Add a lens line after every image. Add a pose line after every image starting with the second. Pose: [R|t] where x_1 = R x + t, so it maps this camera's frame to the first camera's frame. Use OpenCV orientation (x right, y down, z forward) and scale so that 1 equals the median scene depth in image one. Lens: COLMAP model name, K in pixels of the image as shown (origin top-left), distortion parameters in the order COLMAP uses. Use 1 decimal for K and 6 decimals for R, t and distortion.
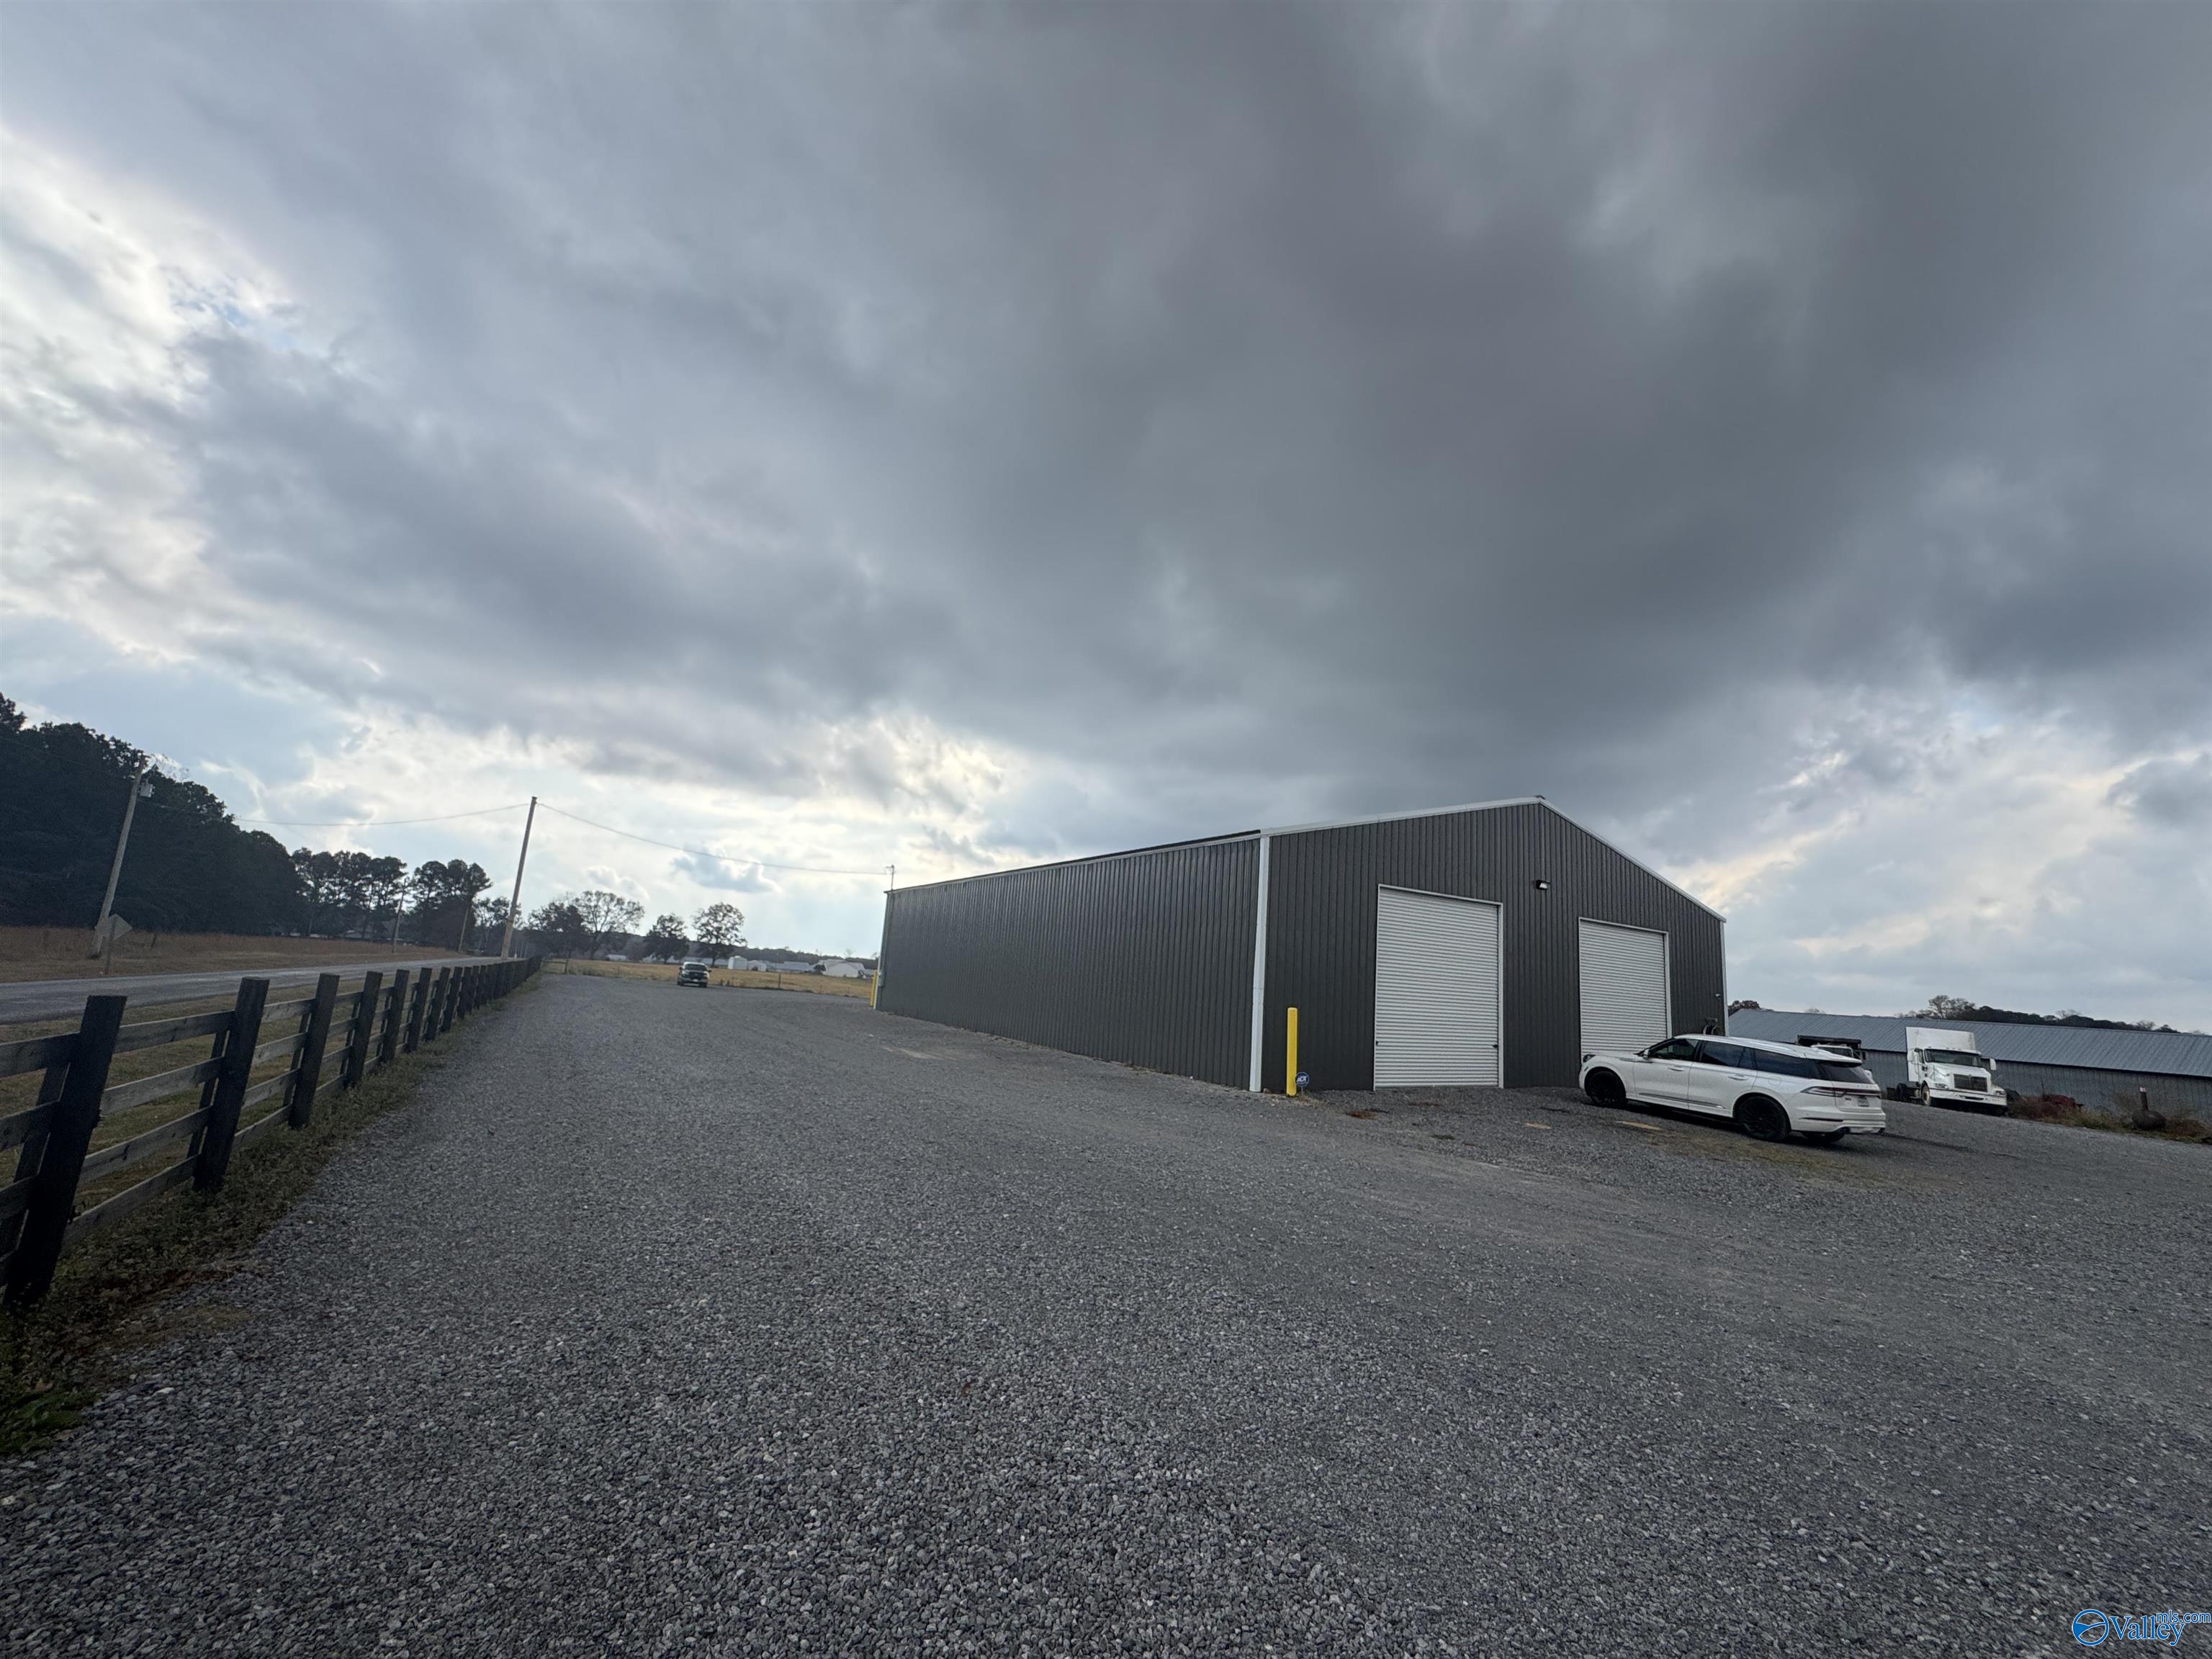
lens RADIAL K [[881.4, 0, 1111.4], [0, 881.4, 804.5], [0, 0, 1]] dist [-0.004156, 0.000915]
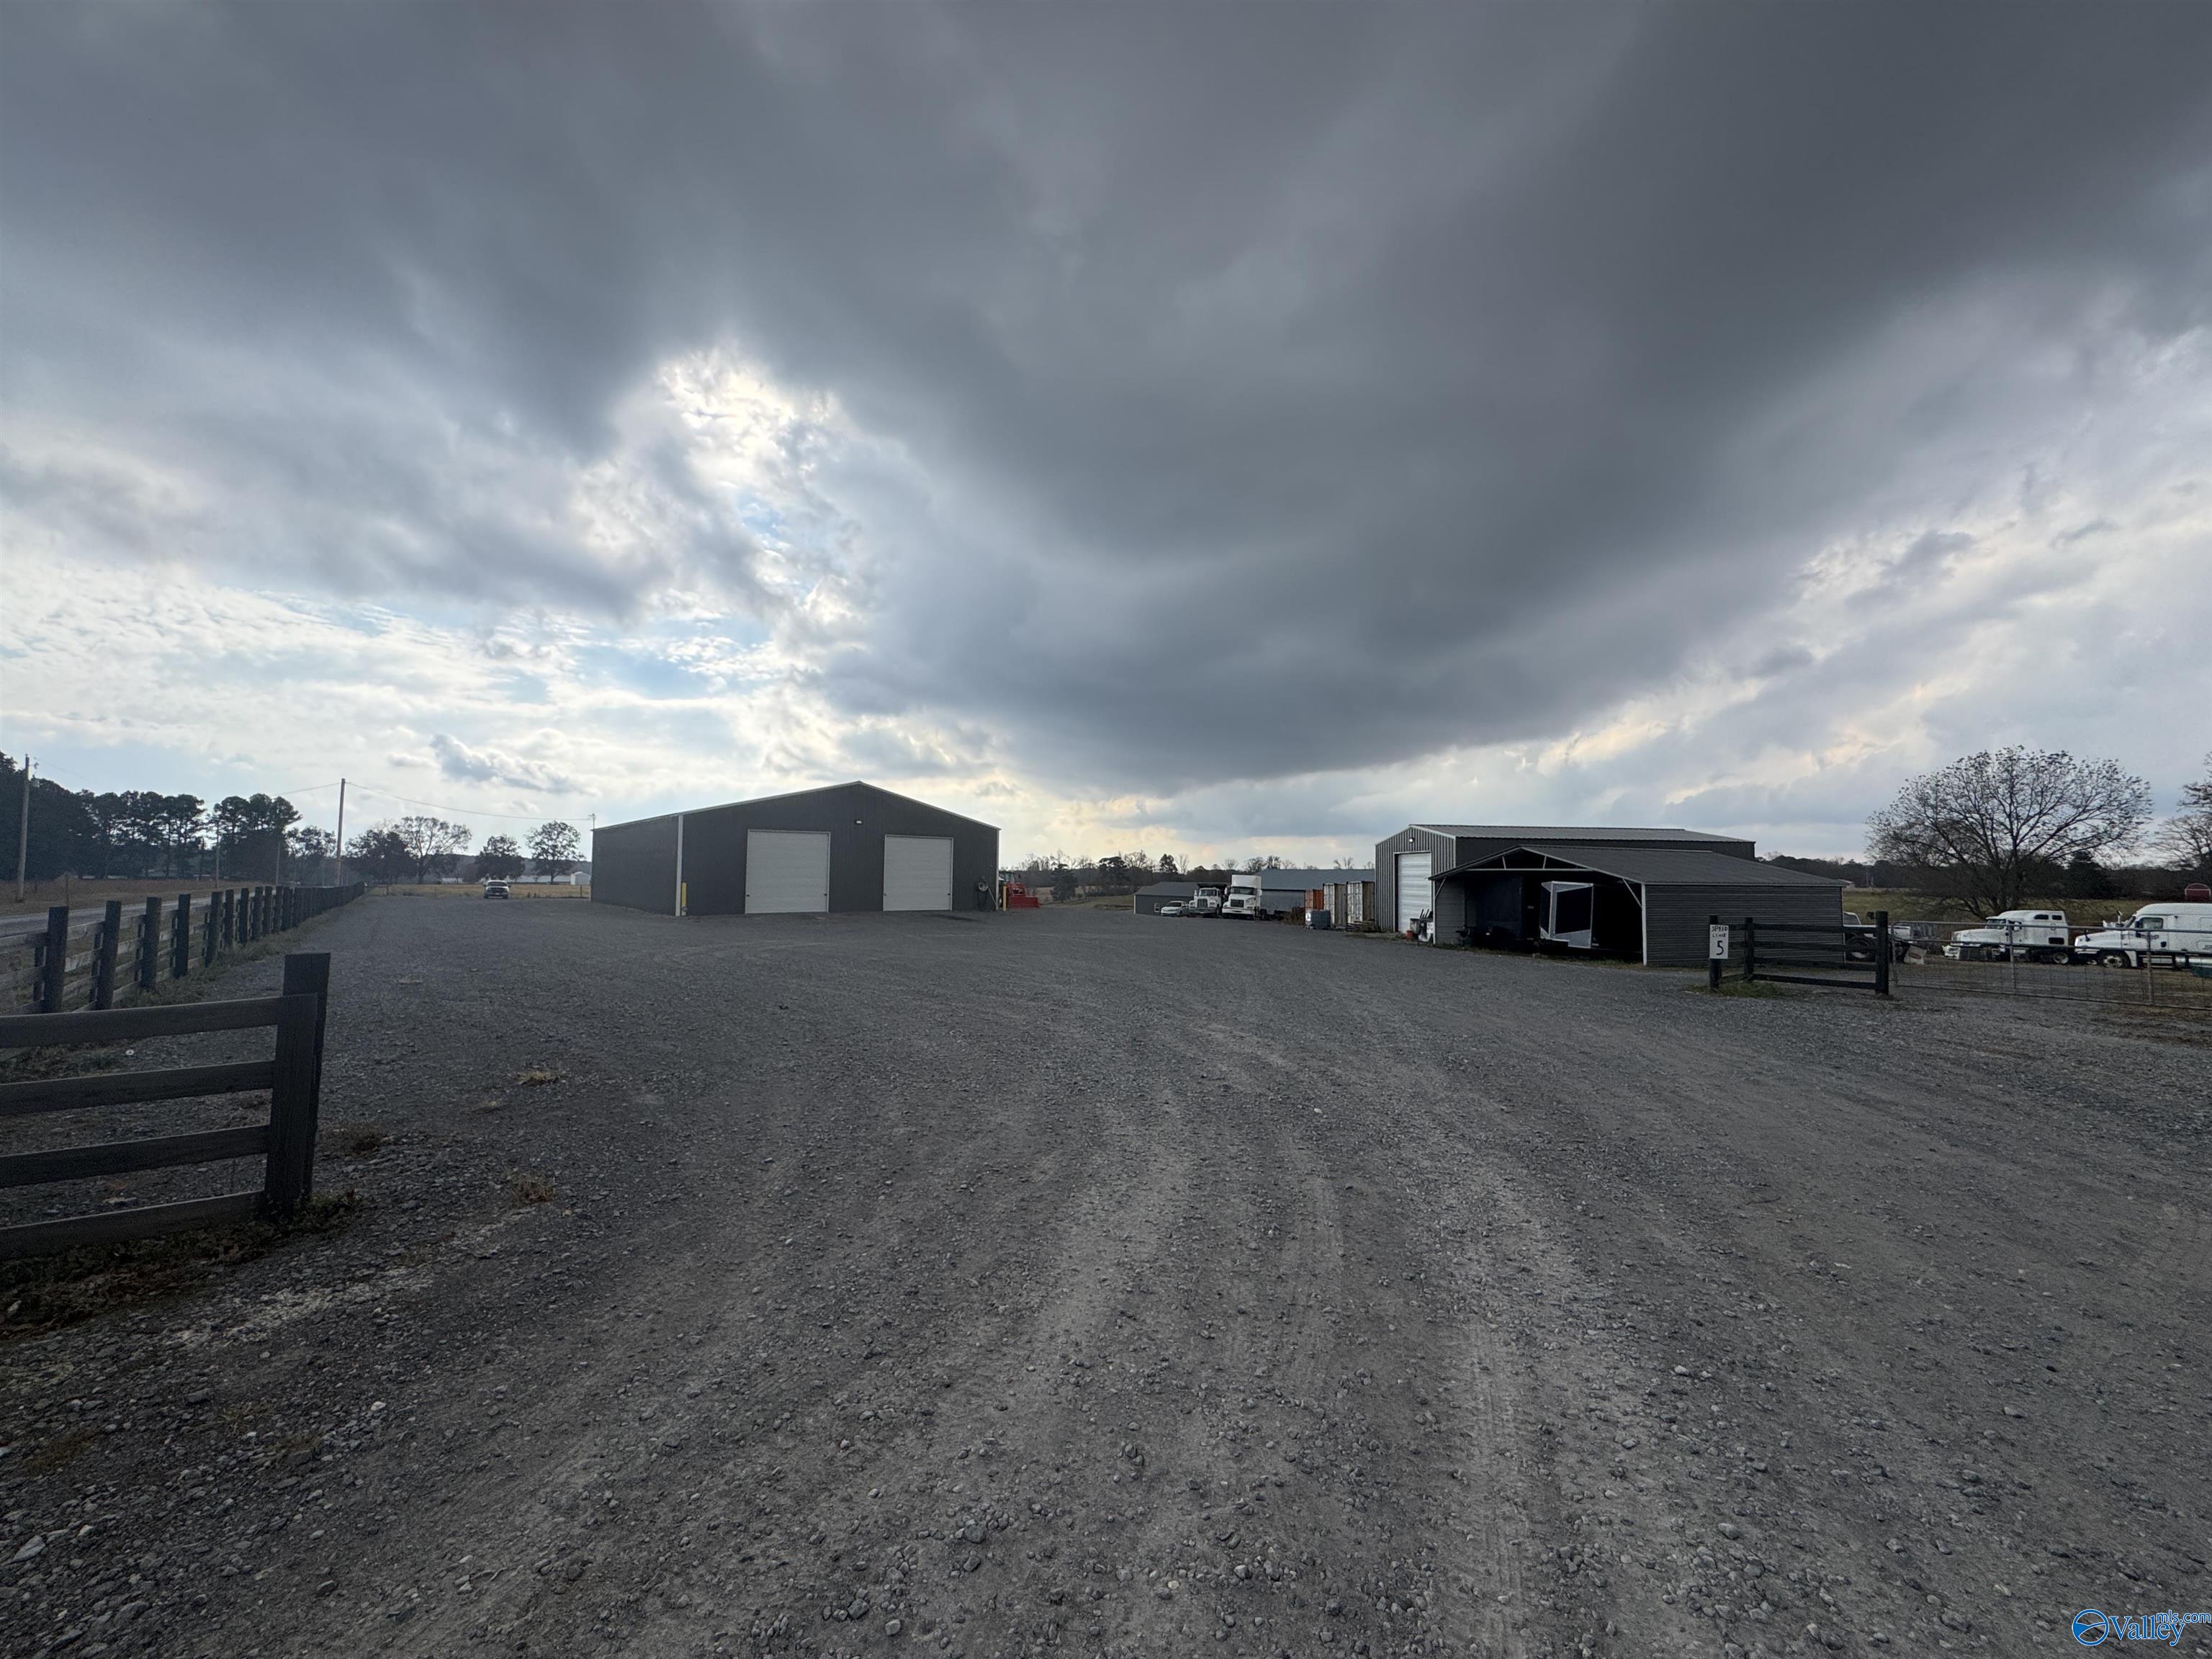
lens RADIAL K [[881.4, 0, 1103.4], [0, 881.4, 816.5], [0, 0, 1]] dist [-0.004156, 0.000915]
pose [[0.990288, -0.049451, 0.129941, 0.124964], [0.031390, 0.989999, 0.137538, -0.031056], [-0.135443, -0.132124, 0.981936, -0.188590]]
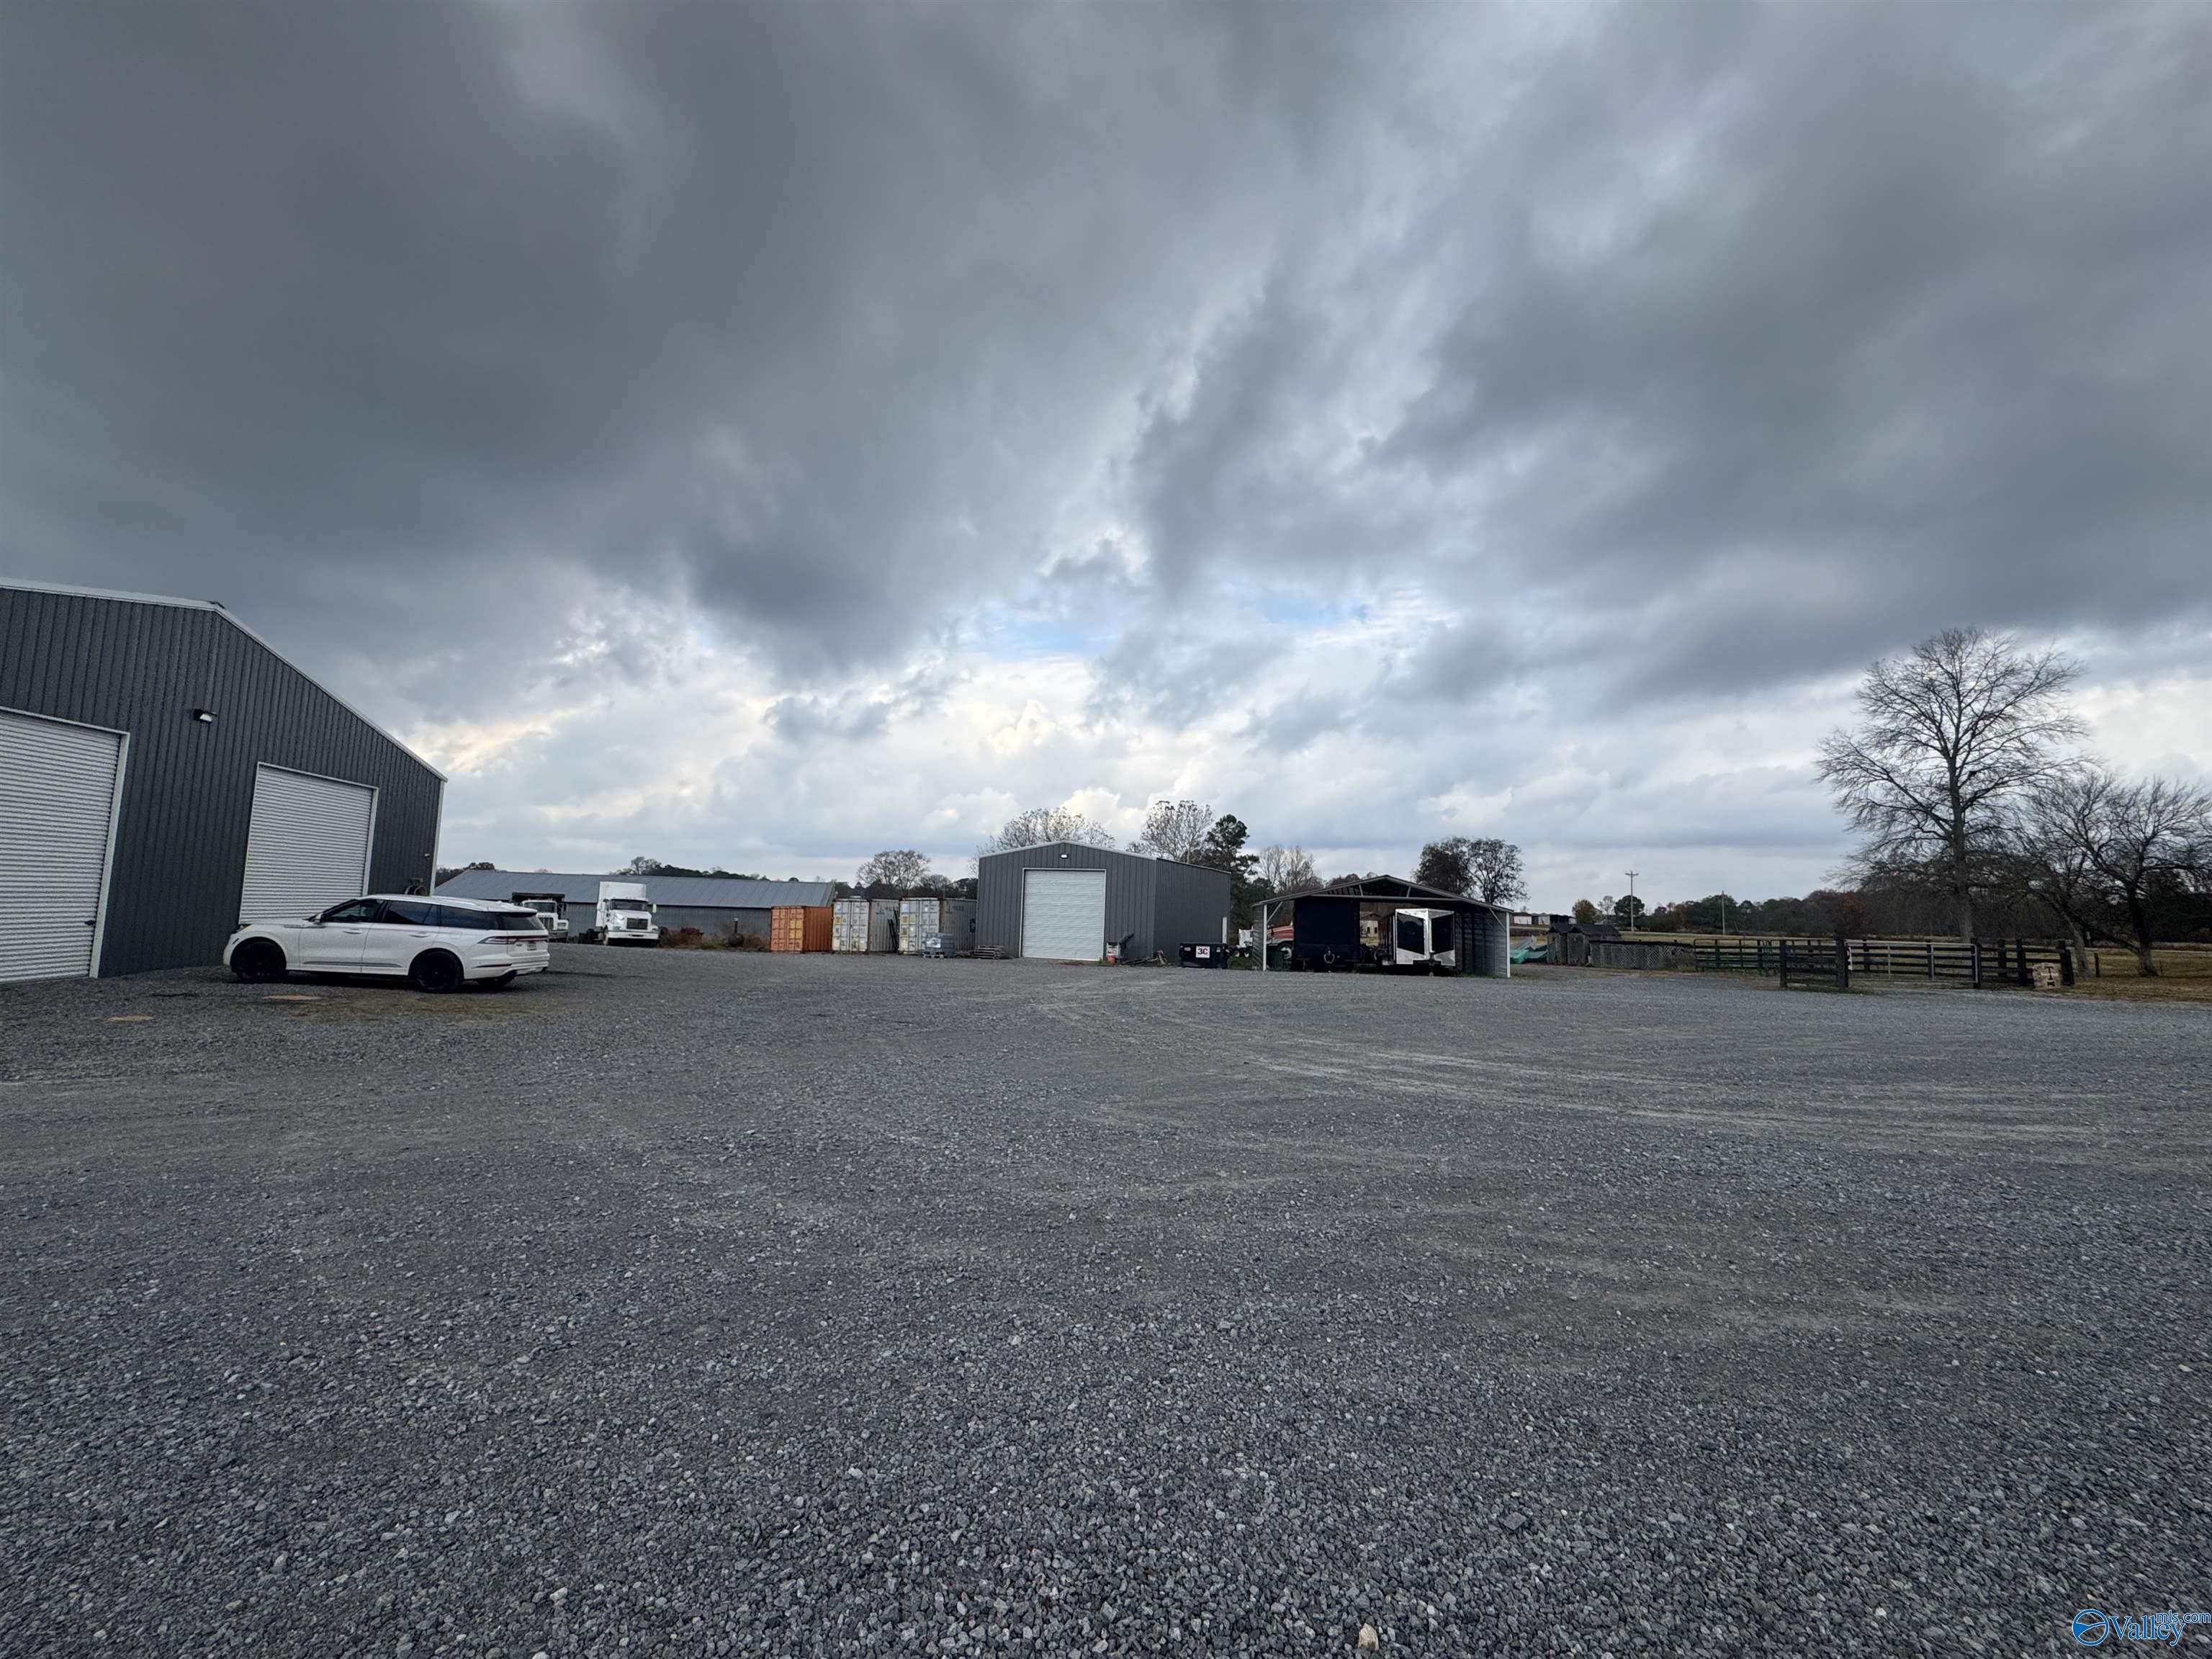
lens RADIAL K [[881.4, 0, 1110.7], [0, 881.4, 827.7], [0, 0, 1]] dist [-0.004156, 0.000915]
pose [[0.331848, 0.026779, 0.942953, 0.004179], [-0.195288, 0.979893, 0.040899, -0.000005], [-0.922897, -0.197720, 0.330405, -0.002377]]
